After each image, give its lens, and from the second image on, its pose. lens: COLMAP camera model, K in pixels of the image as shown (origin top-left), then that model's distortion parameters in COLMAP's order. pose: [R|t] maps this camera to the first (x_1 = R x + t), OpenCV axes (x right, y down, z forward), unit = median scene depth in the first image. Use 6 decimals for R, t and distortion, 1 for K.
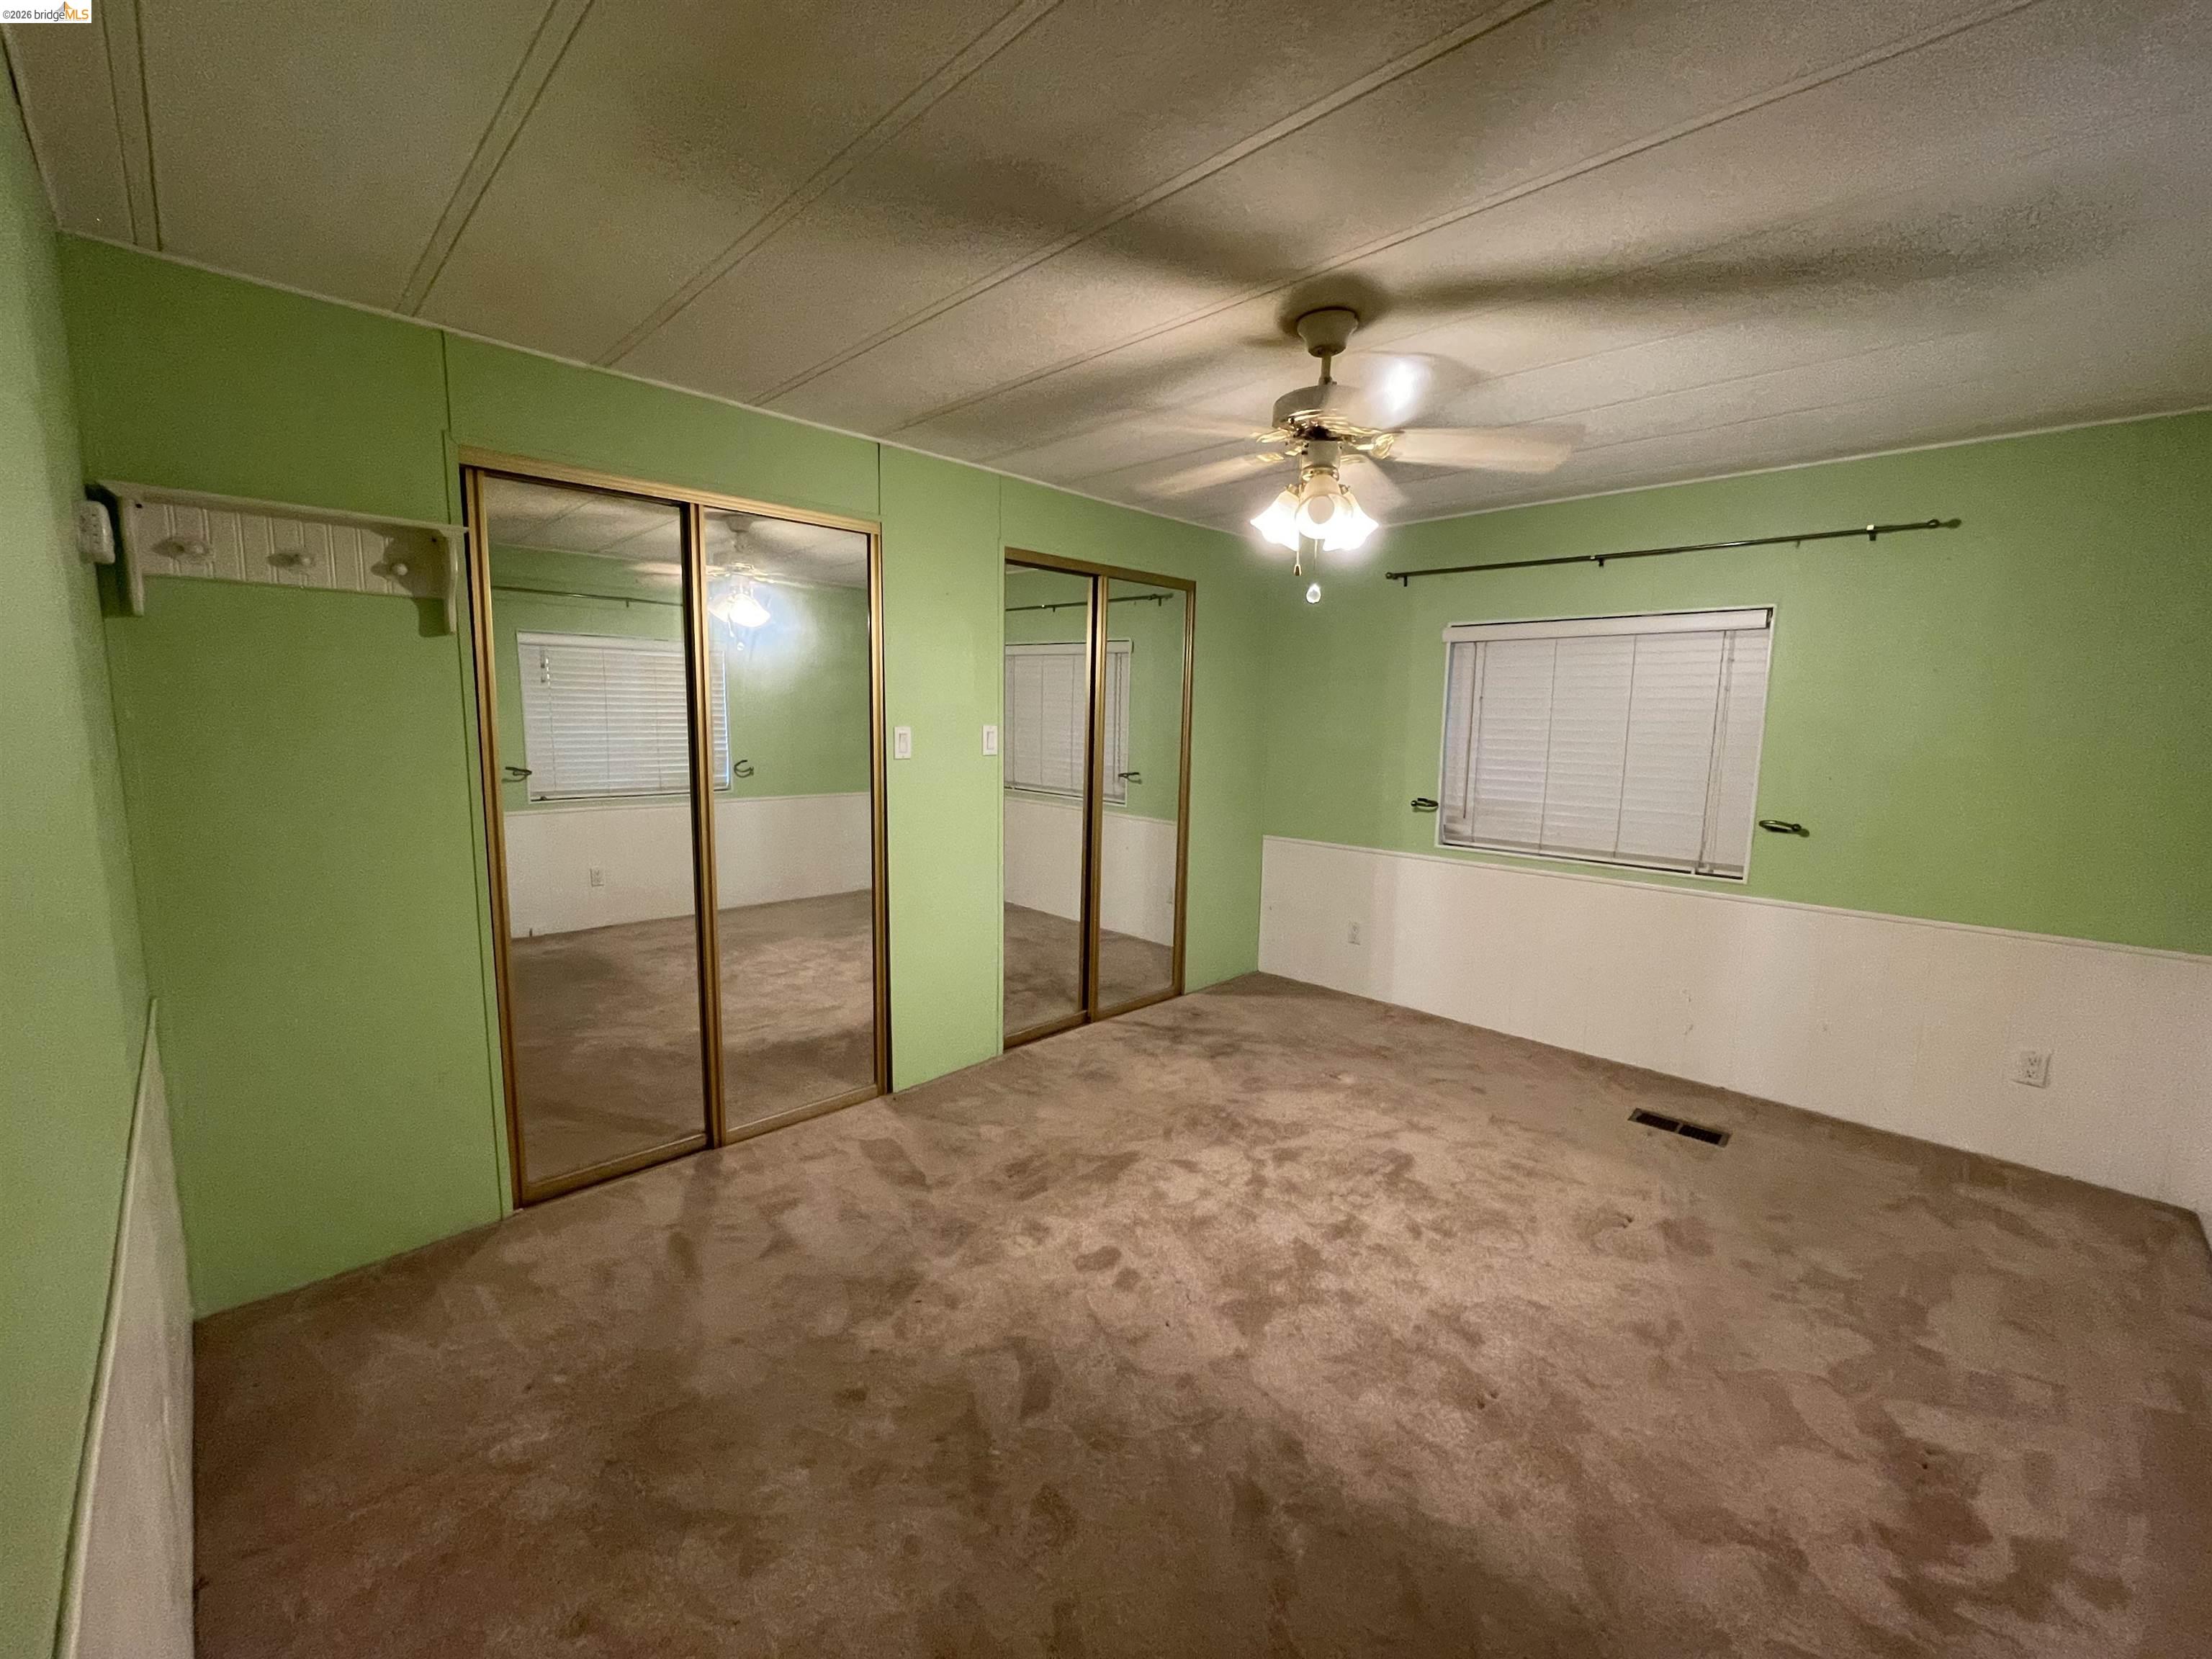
lens RADIAL K [[884.2, 0, 1091.7], [0, 884.2, 831.3], [0, 0, 1]] dist [-0.000551, 0.000274]
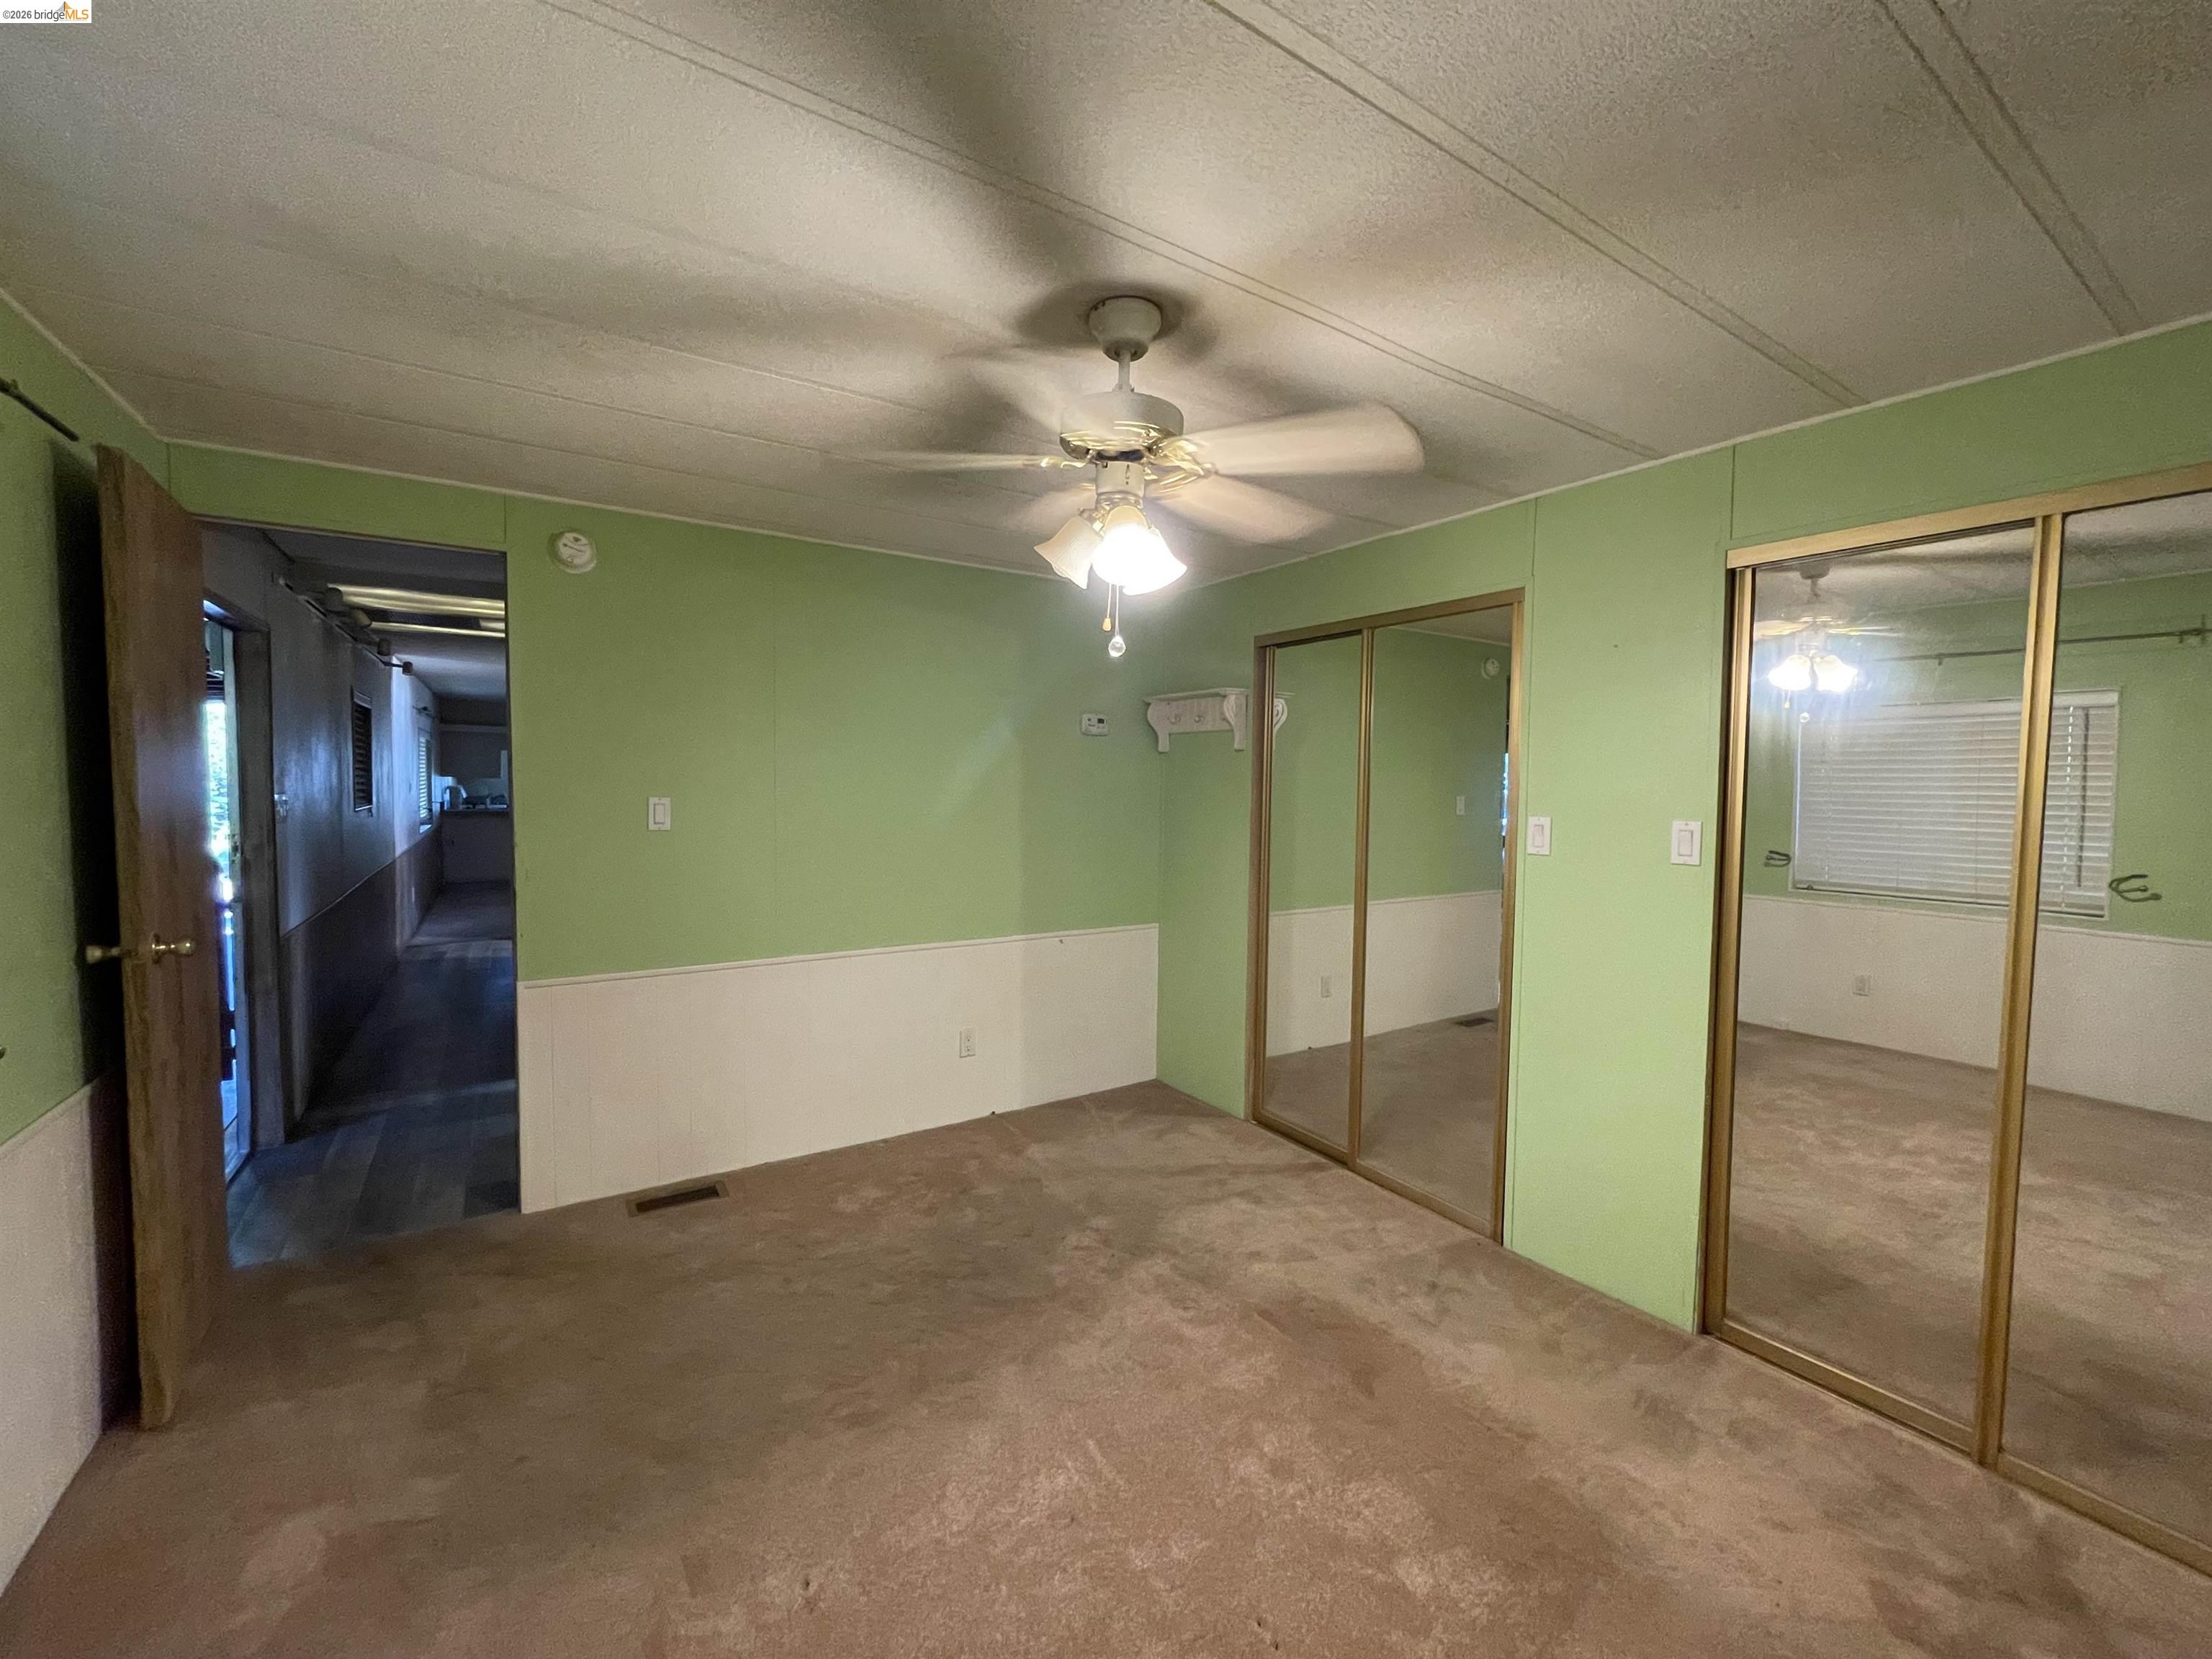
lens RADIAL K [[884.2, 0, 1090.8], [0, 884.2, 820.7], [0, 0, 1]] dist [-0.000551, 0.000274]
pose [[-0.195948, 0.038059, -0.979876, 0.718041], [-0.131421, 0.989213, 0.064702, -0.117156], [0.971768, 0.141455, -0.188832, 0.774452]]
